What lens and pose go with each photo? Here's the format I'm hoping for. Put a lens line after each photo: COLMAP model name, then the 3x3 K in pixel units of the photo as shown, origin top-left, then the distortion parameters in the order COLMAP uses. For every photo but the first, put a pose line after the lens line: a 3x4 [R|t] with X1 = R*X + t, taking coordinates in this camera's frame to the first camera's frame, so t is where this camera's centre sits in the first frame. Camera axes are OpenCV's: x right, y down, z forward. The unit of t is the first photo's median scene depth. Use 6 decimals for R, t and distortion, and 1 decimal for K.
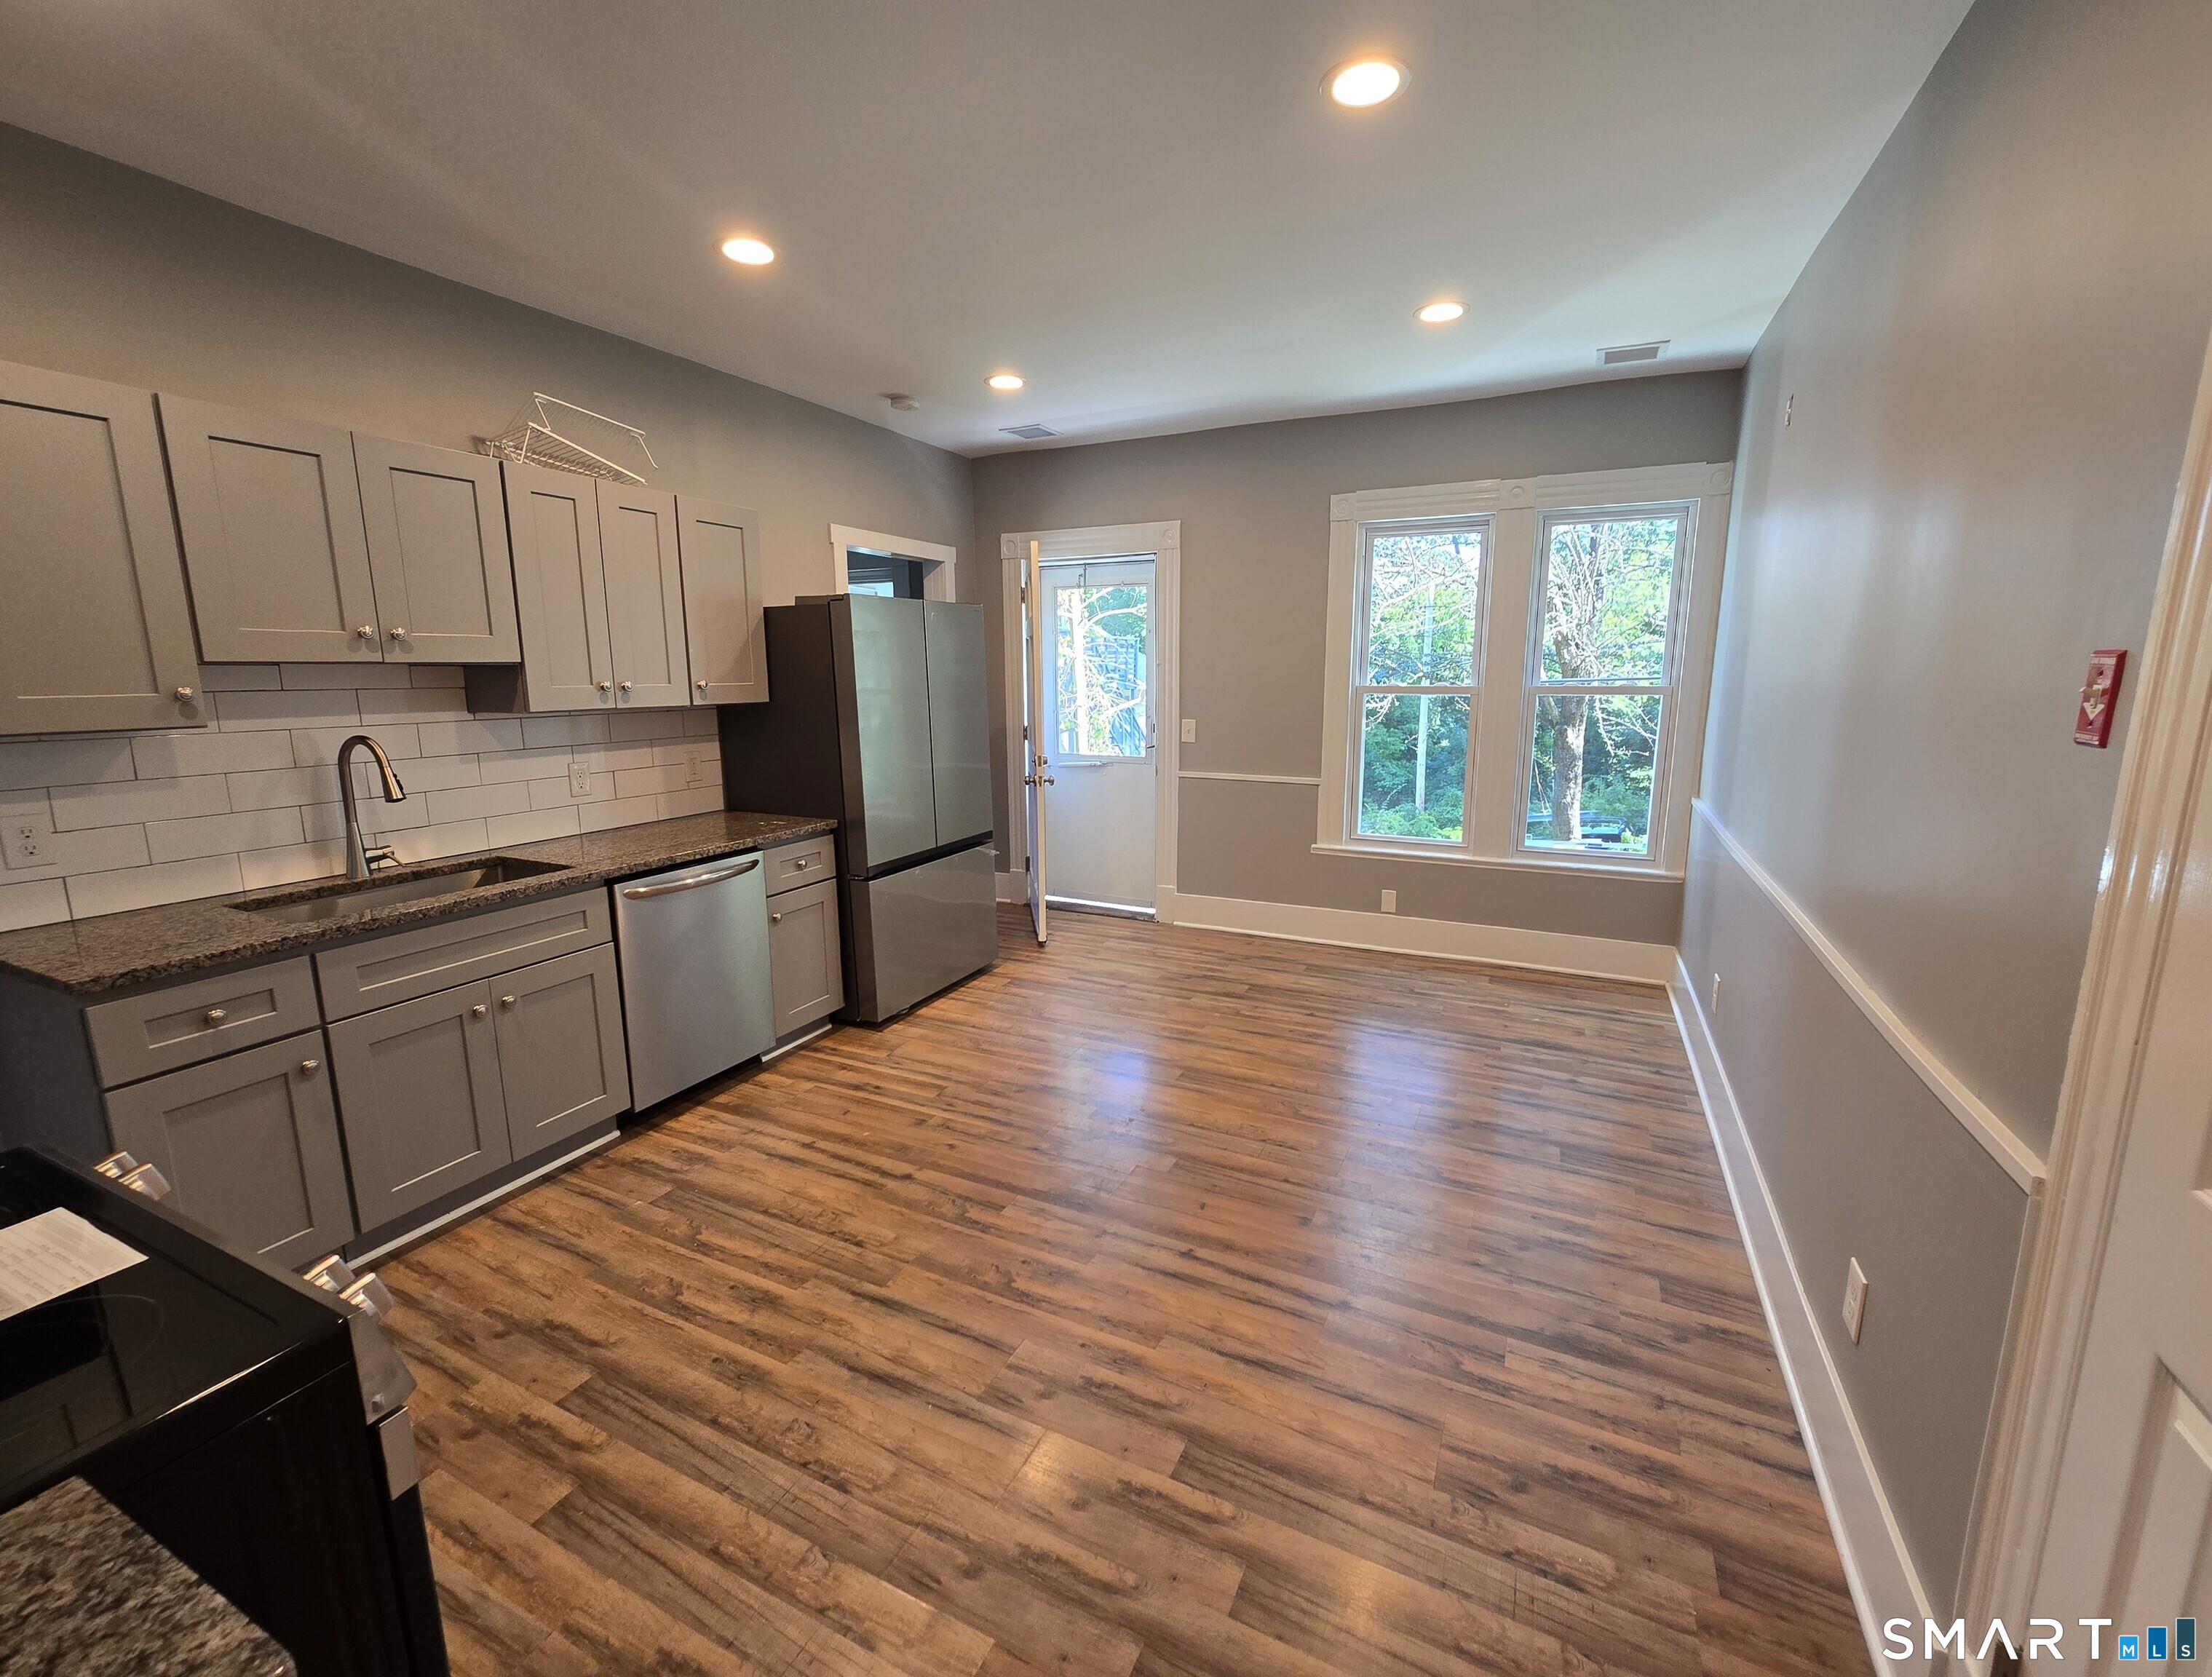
lens RADIAL K [[916.4, 0, 1112.0], [0, 916.4, 833.5], [0, 0, 1]] dist [-0.004196, -0.000402]
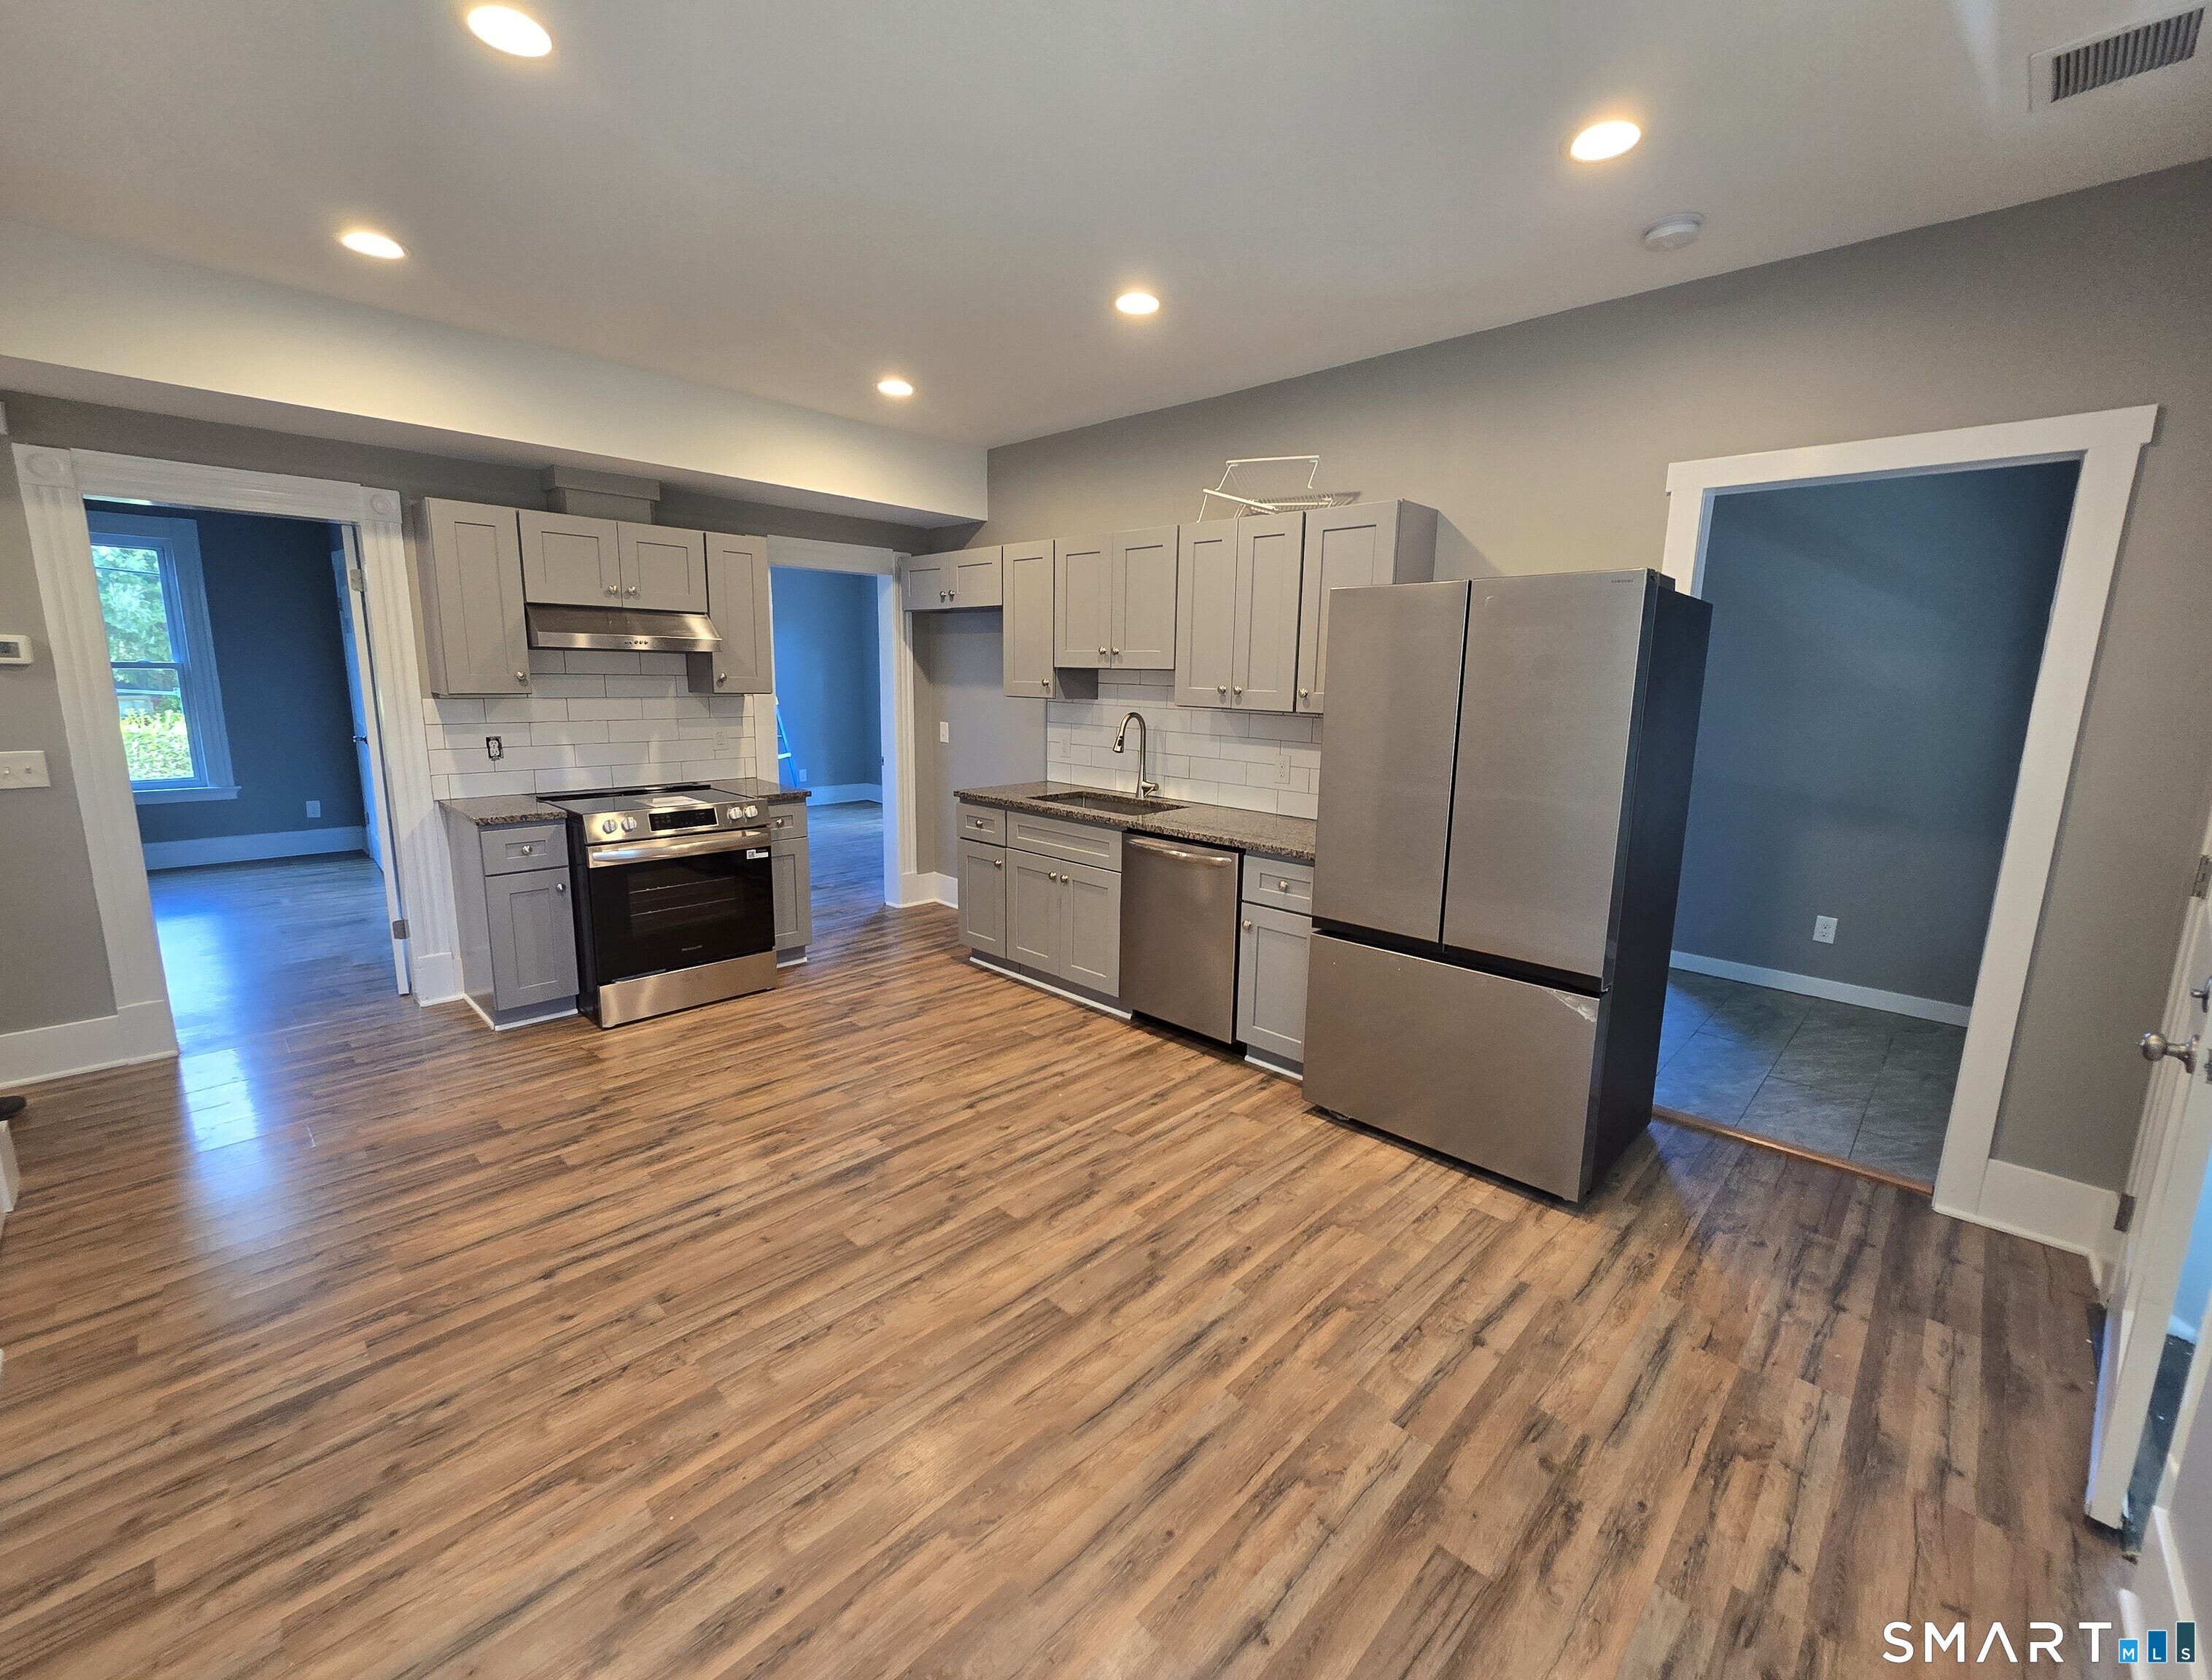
lens RADIAL K [[917.7, 0, 1120.8], [0, 917.7, 834.0], [0, 0, 1]] dist [-0.000014, 0.001131]
pose [[-0.300994, 0.167002, -0.938889, 0.688556], [-0.188336, 0.954745, 0.230200, -0.238681], [0.934843, 0.246116, -0.255920, 1.261056]]
